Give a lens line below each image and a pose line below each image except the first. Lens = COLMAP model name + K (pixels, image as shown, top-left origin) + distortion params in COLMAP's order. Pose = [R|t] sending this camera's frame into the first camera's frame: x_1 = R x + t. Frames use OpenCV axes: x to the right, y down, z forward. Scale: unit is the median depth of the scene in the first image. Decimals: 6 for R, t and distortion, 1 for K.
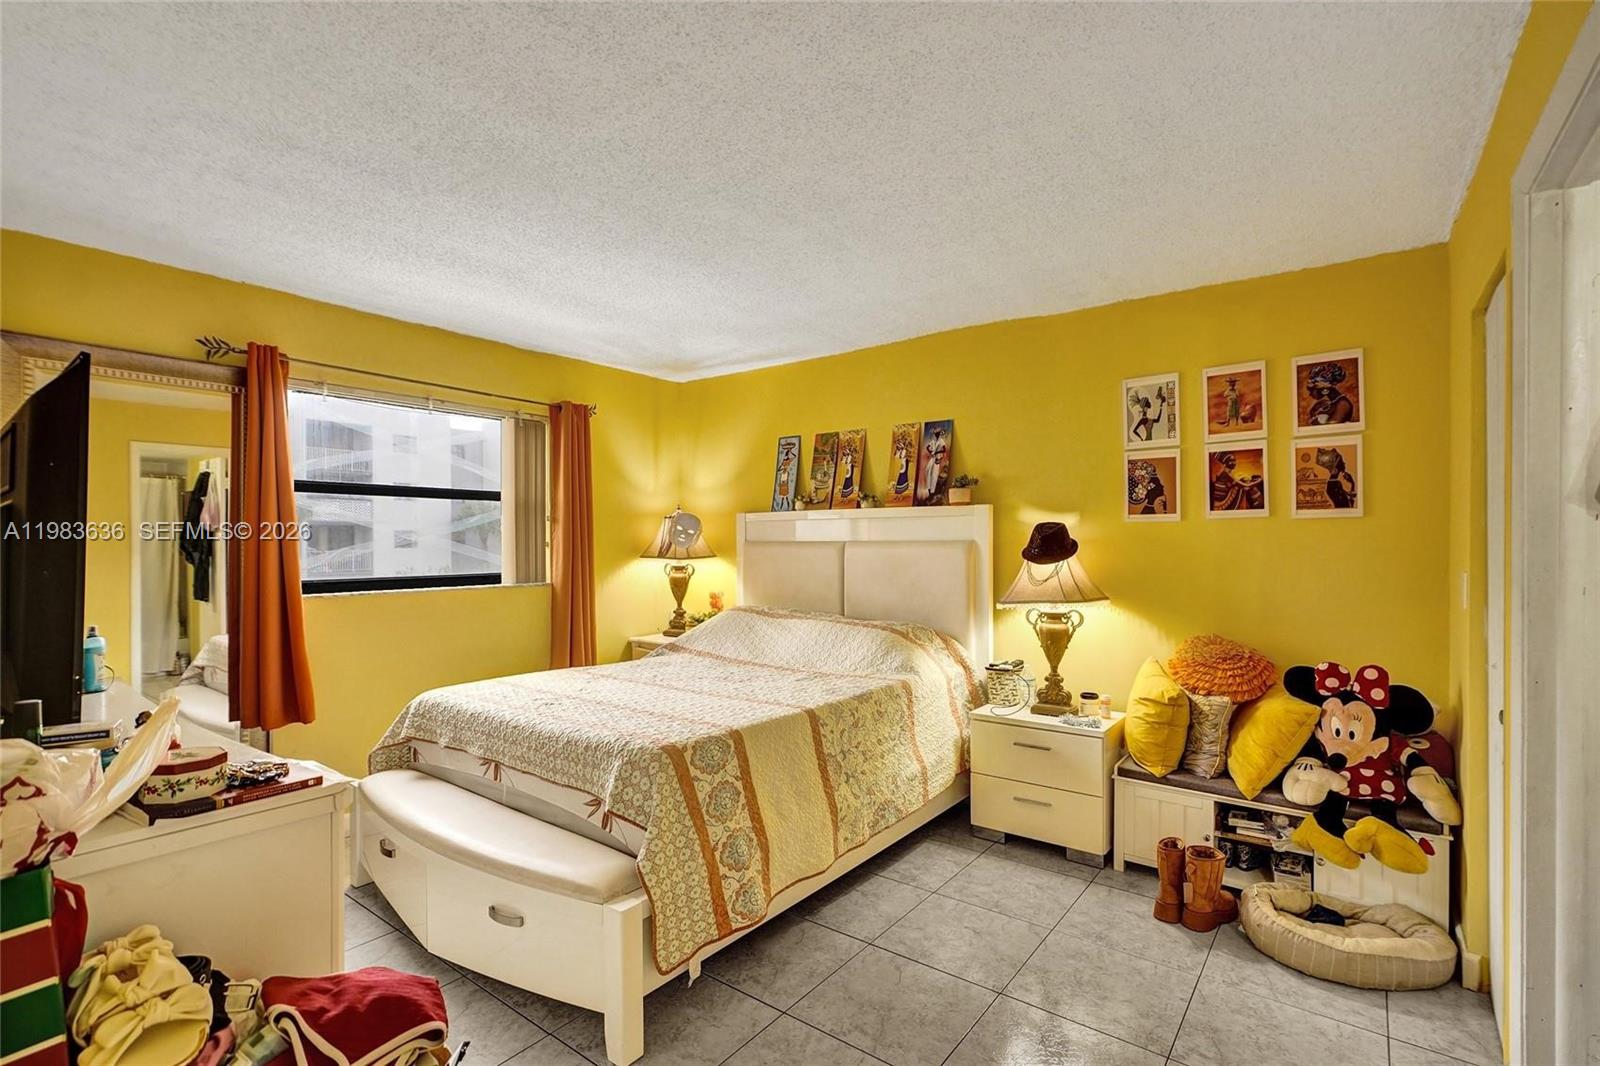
lens RADIAL K [[745.6, 0, 797.6], [0, 745.6, 542.1], [0, 0, 1]] dist [-0.003688, 0.000353]
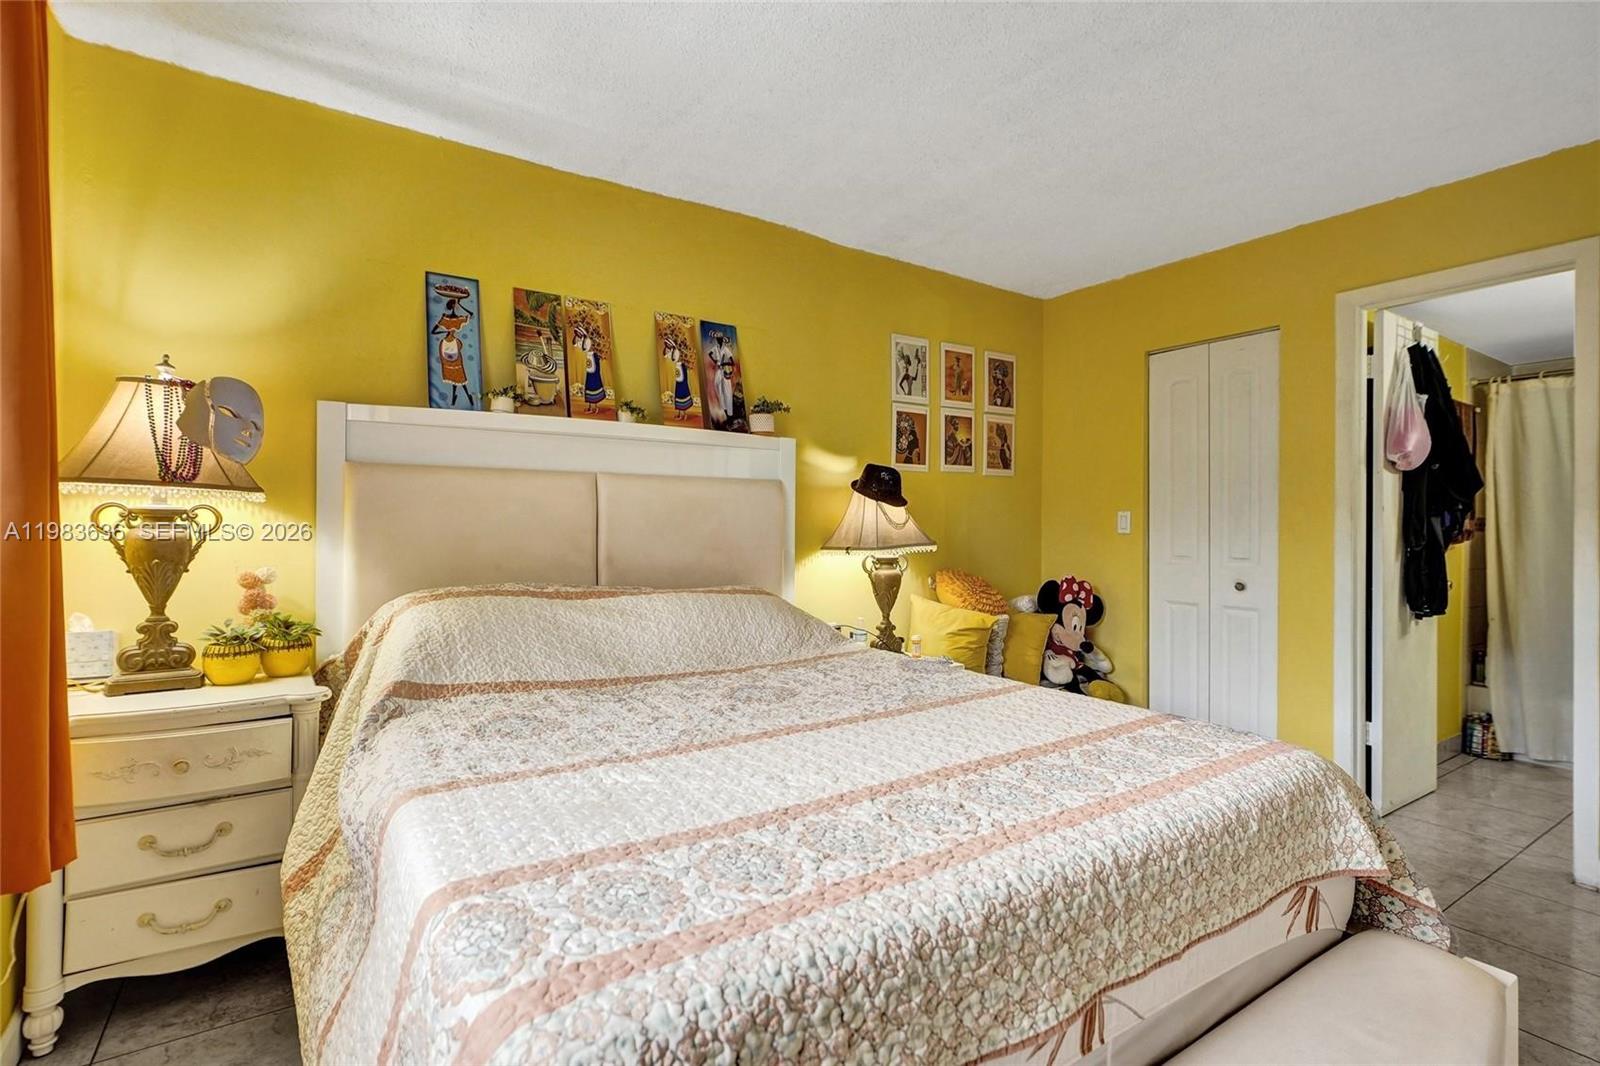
lens RADIAL K [[745.6, 0, 796.5], [0, 745.6, 527.9], [0, 0, 1]] dist [-0.003688, 0.000353]
pose [[0.340904, 0.005882, 0.940080, -0.519318], [-0.006792, 0.999970, -0.003794, 0.052676], [-0.940074, -0.005091, 0.340933, 0.677235]]
